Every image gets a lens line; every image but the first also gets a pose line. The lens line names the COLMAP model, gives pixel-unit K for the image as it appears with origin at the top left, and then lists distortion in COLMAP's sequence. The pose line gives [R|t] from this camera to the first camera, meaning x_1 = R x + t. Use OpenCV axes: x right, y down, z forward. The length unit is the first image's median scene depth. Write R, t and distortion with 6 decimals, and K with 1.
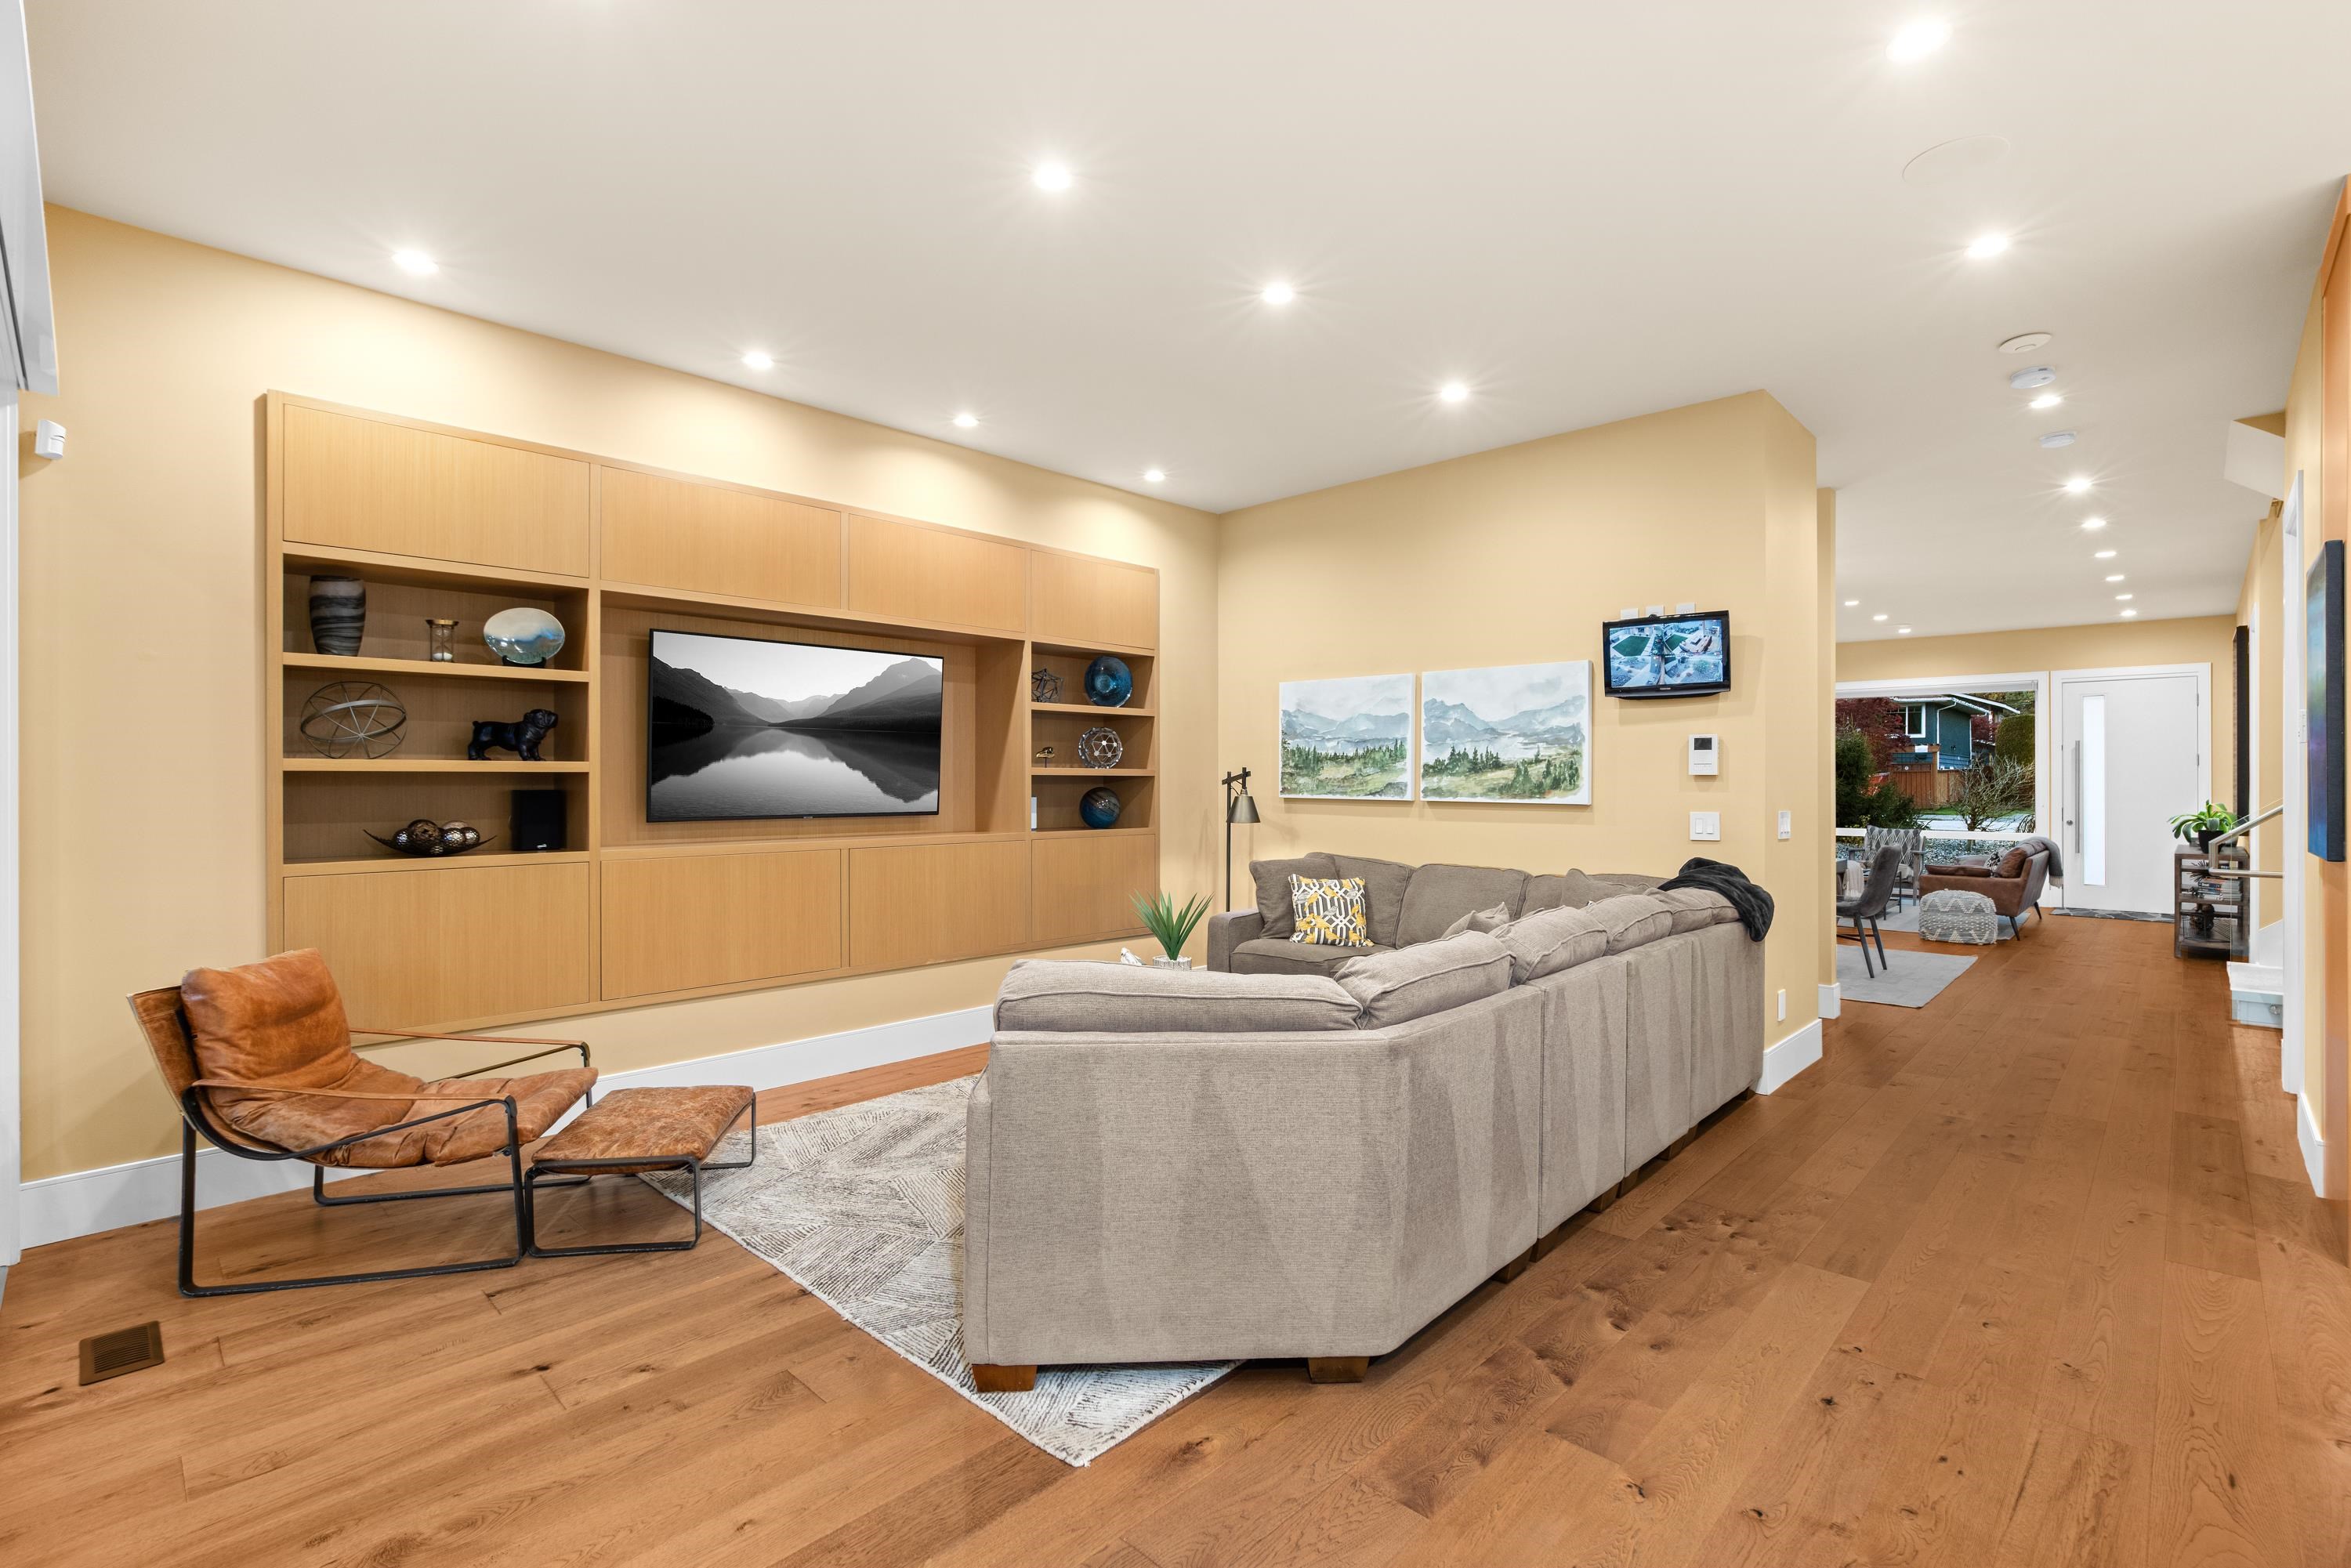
lens RADIAL K [[1108.9, 0, 1175.5], [0, 1108.9, 784.0], [0, 0, 1]] dist [-0.012243, 0.000121]
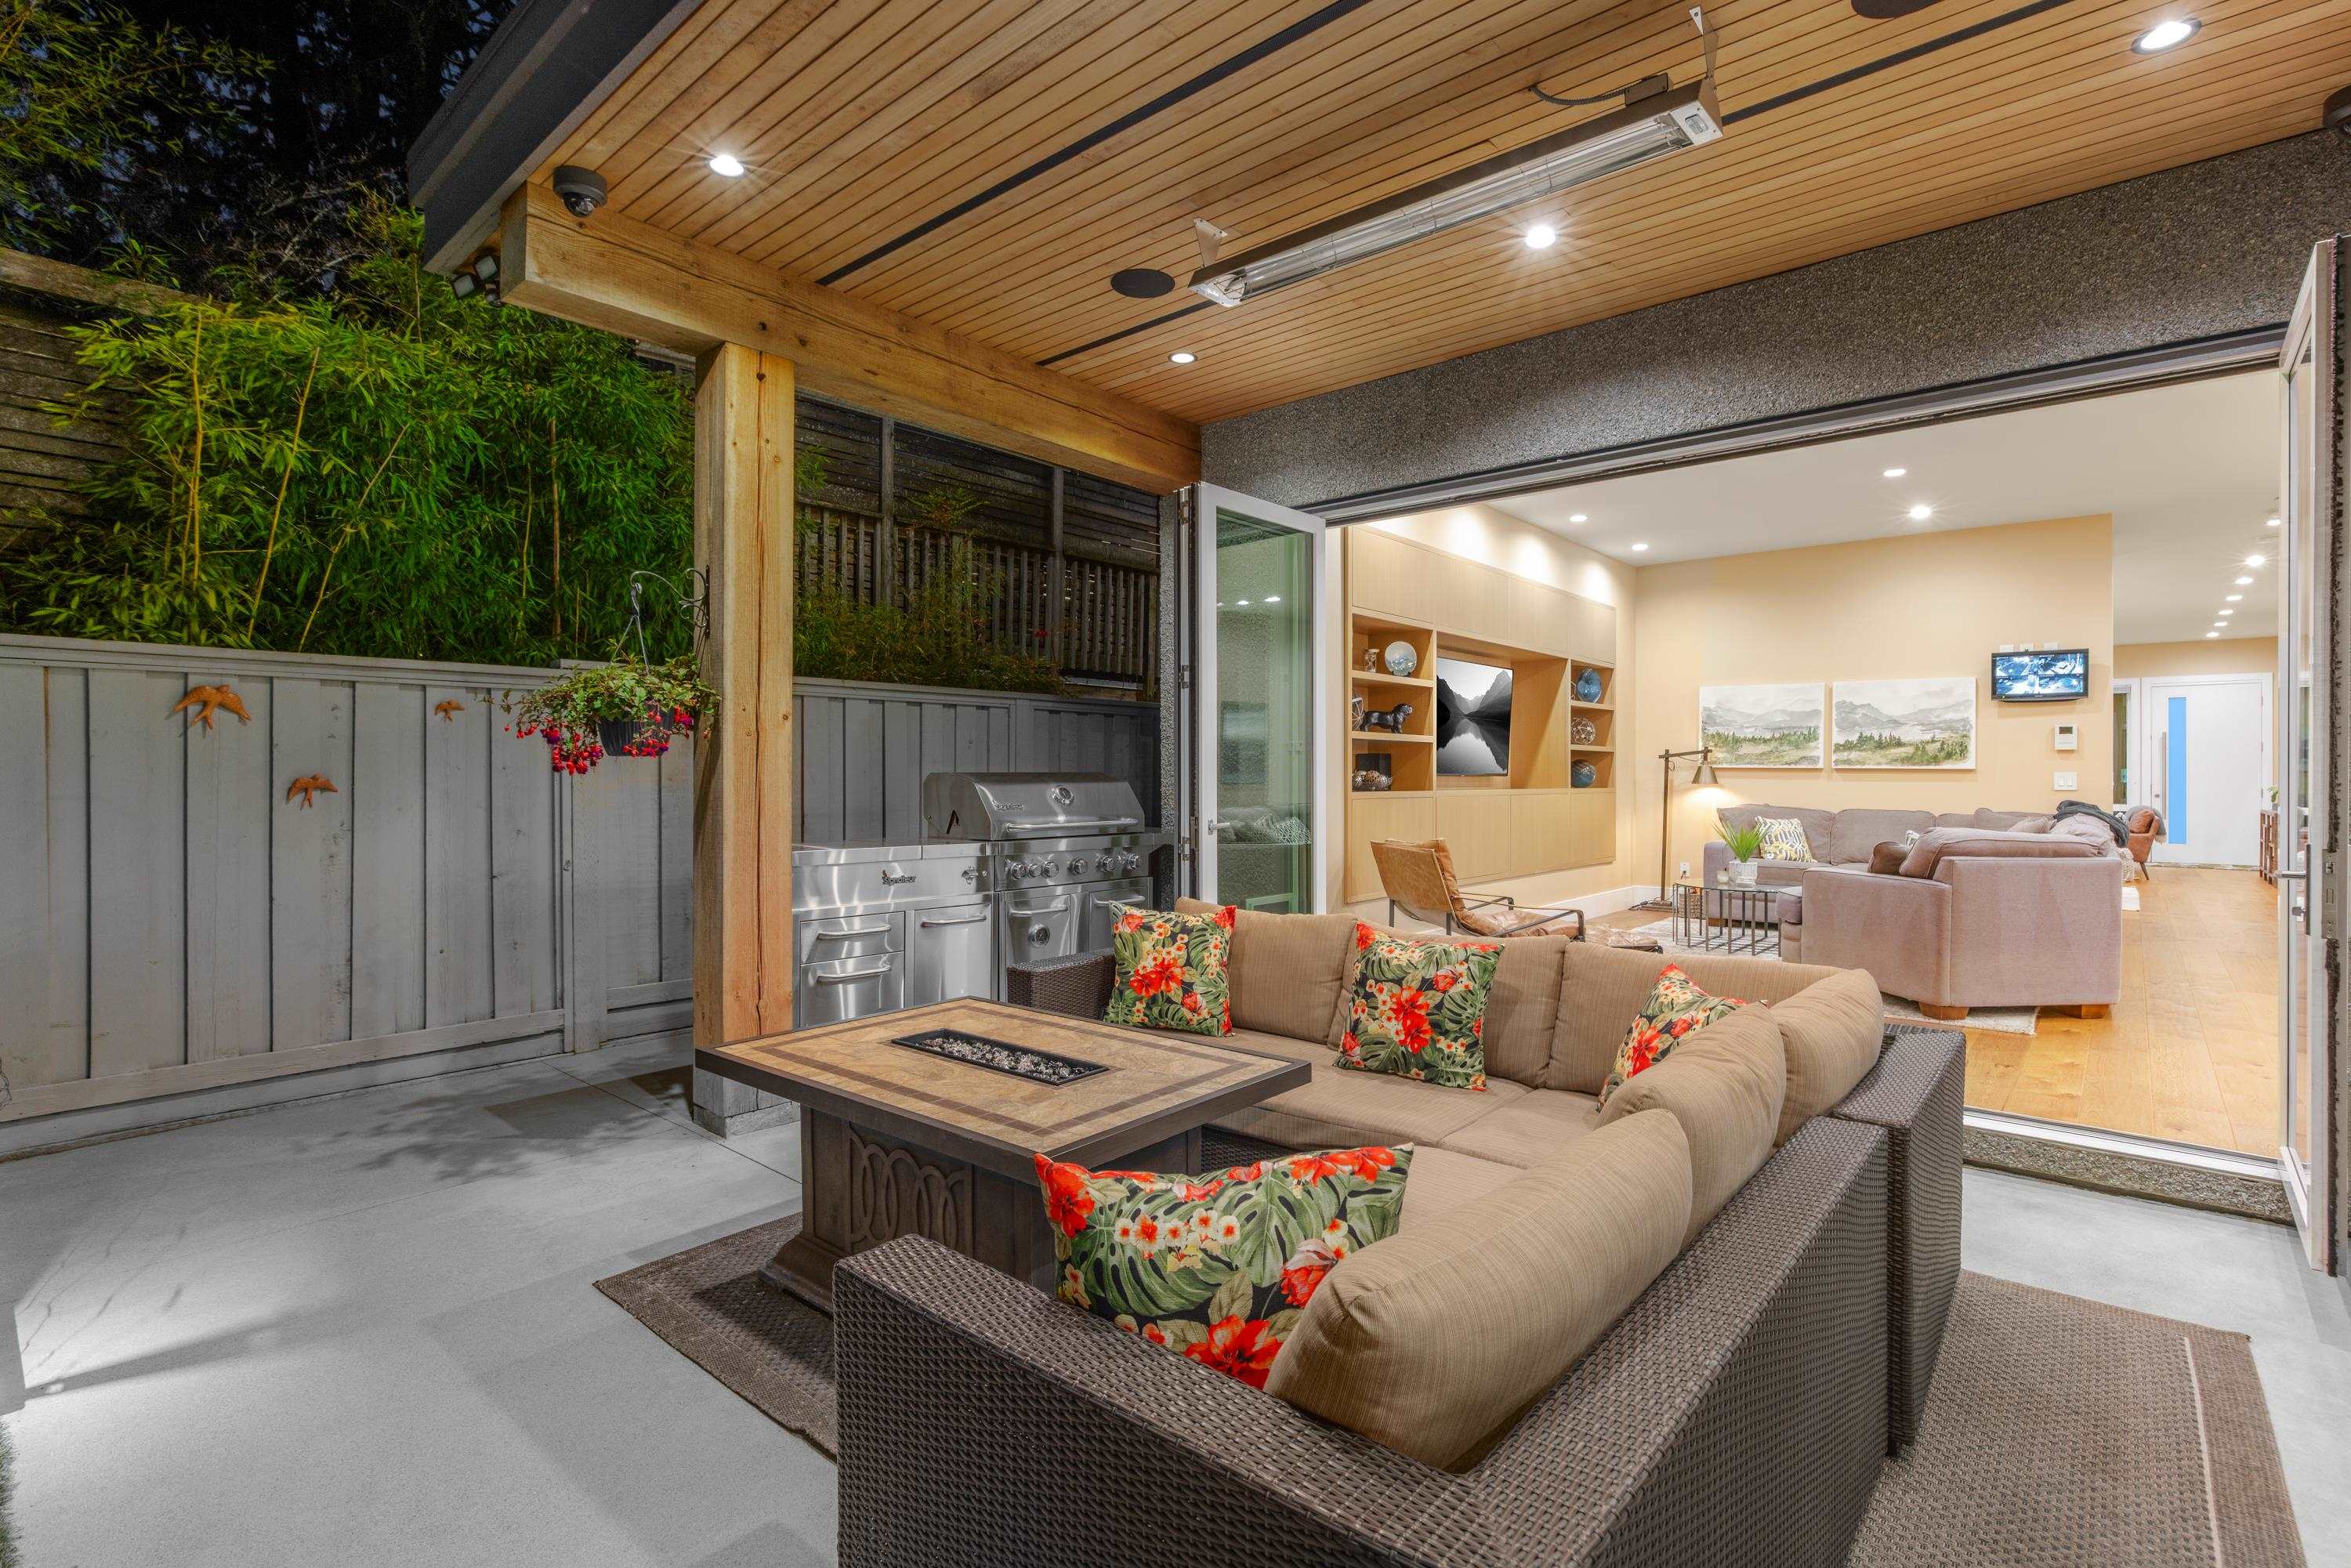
lens RADIAL K [[1108.9, 0, 1175.5], [0, 1108.9, 784.0], [0, 0, 1]] dist [-0.012243, 0.000121]
pose [[0.999458, 0.003965, 0.032677, -0.747816], [-0.004267, 0.999949, 0.009170, 0.027978], [-0.032639, -0.009305, 0.999424, -0.484409]]
